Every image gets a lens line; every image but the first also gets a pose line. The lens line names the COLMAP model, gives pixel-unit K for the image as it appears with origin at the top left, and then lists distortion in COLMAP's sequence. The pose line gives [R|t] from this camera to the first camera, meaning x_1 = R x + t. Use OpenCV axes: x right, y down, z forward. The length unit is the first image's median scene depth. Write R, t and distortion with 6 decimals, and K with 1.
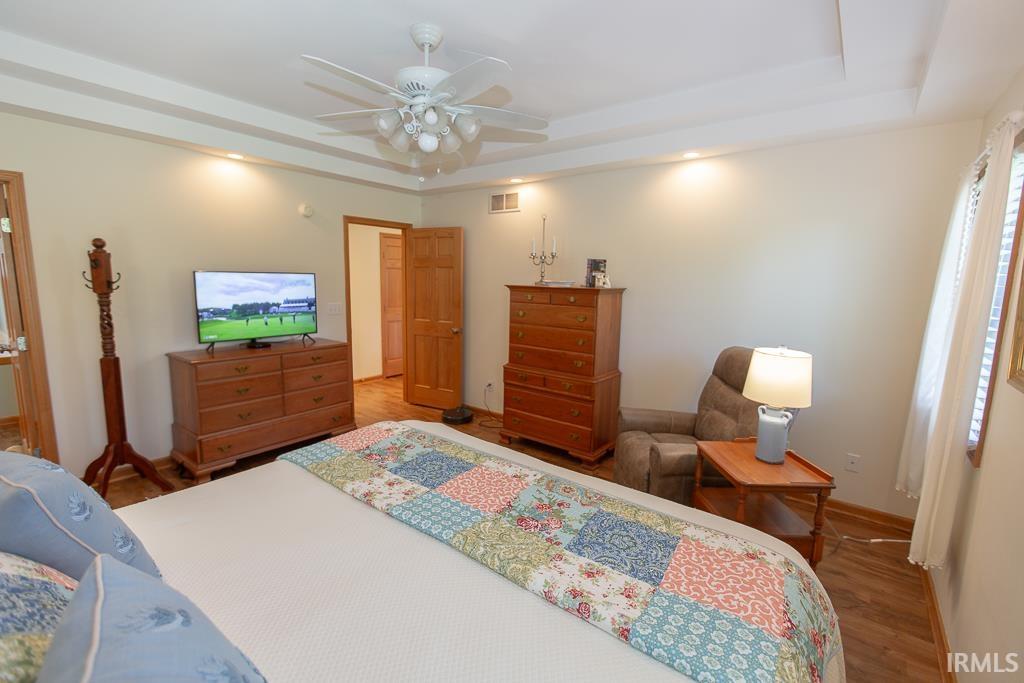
lens RADIAL K [[449.2, 0, 504.7], [0, 449.2, 341.6], [0, 0, 1]] dist [0.001725, -0.002632]
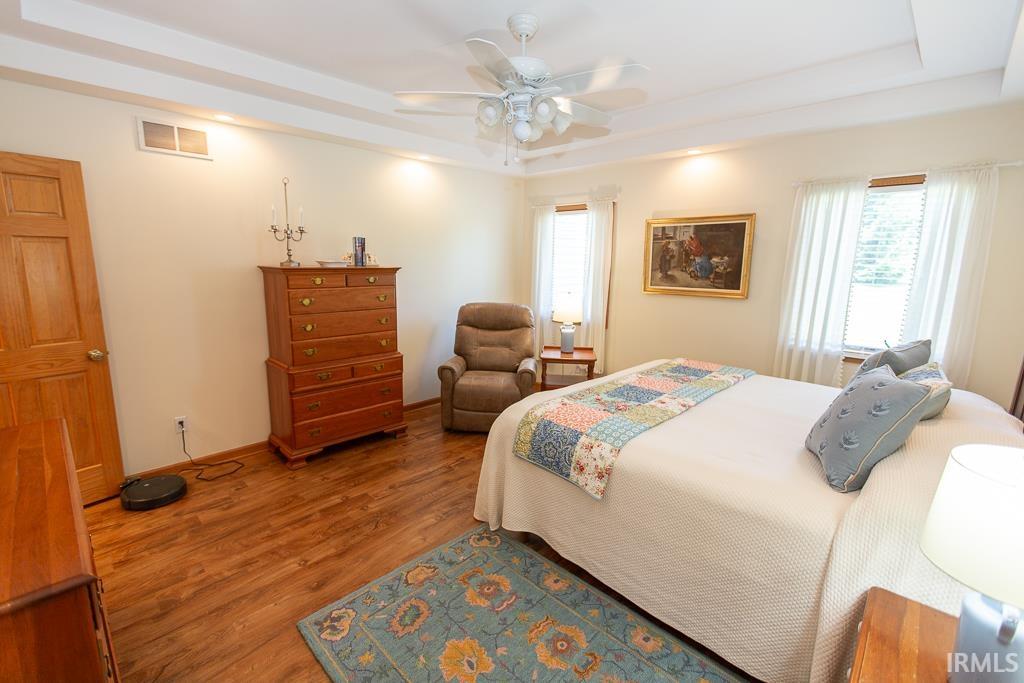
lens RADIAL K [[449.2, 0, 506.6], [0, 449.2, 341.2], [0, 0, 1]] dist [0.001725, -0.002632]
pose [[0.113024, -0.196257, 0.974017, -0.816676], [0.128973, 0.974902, 0.181470, -0.105433], [-0.985186, 0.105111, 0.135500, 0.606924]]
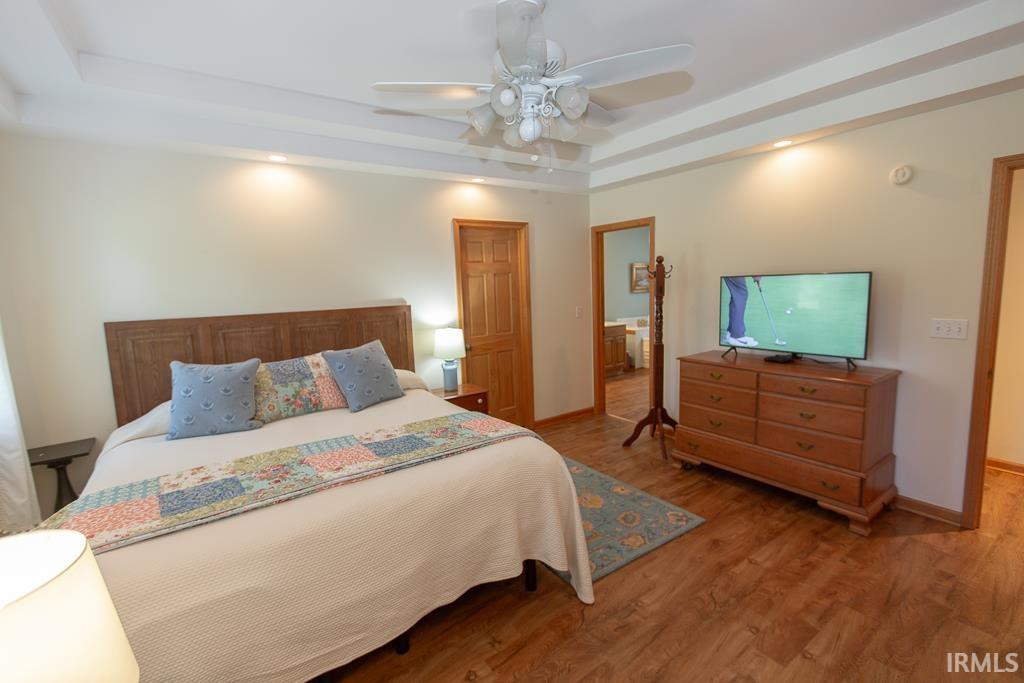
lens RADIAL K [[449.2, 0, 509.0], [0, 449.2, 340.6], [0, 0, 1]] dist [0.001725, -0.002632]
pose [[-0.295665, 0.115764, -0.948252, 0.449337], [-0.105539, 0.982596, 0.152864, -0.112419], [0.949444, 0.145274, -0.278301, 0.806833]]
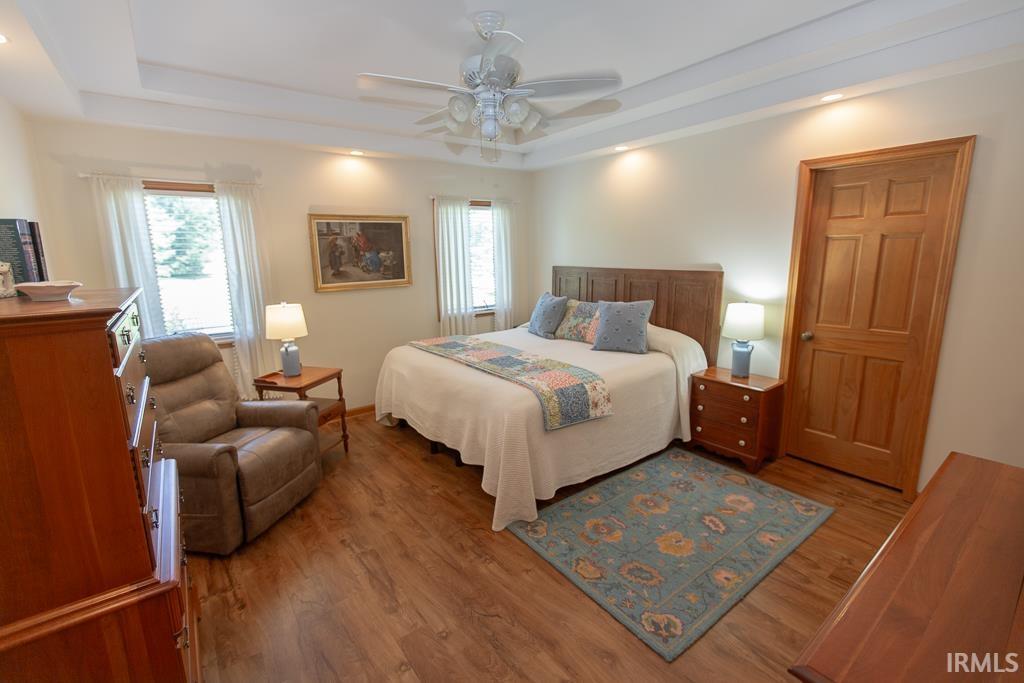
lens RADIAL K [[449.2, 0, 507.3], [0, 449.2, 341.1], [0, 0, 1]] dist [0.001725, -0.002632]
pose [[-0.965596, -0.053091, 0.254571, -0.319242], [0.036636, 0.941402, 0.335292, -0.211791], [-0.257454, 0.333083, -0.907068, 1.342385]]
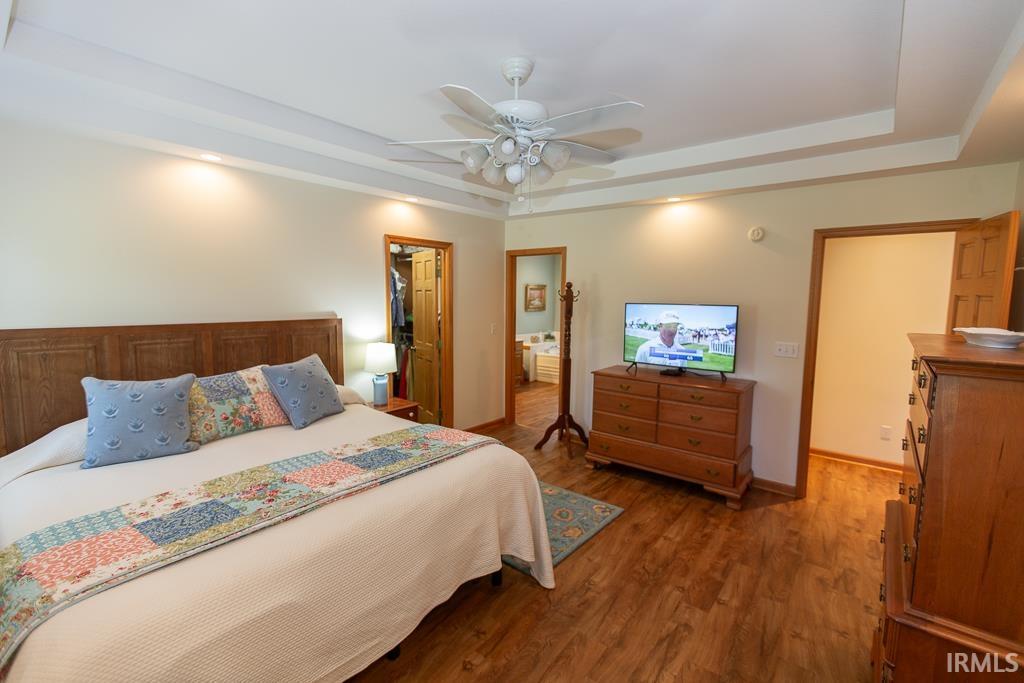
lens RADIAL K [[449.2, 0, 510.0], [0, 449.2, 340.3], [0, 0, 1]] dist [0.001725, -0.002632]
pose [[-0.015120, 0.083994, -0.996352, 0.540909], [-0.153508, 0.984457, 0.085321, -0.107072], [0.988032, 0.154238, -0.001991, 0.670945]]
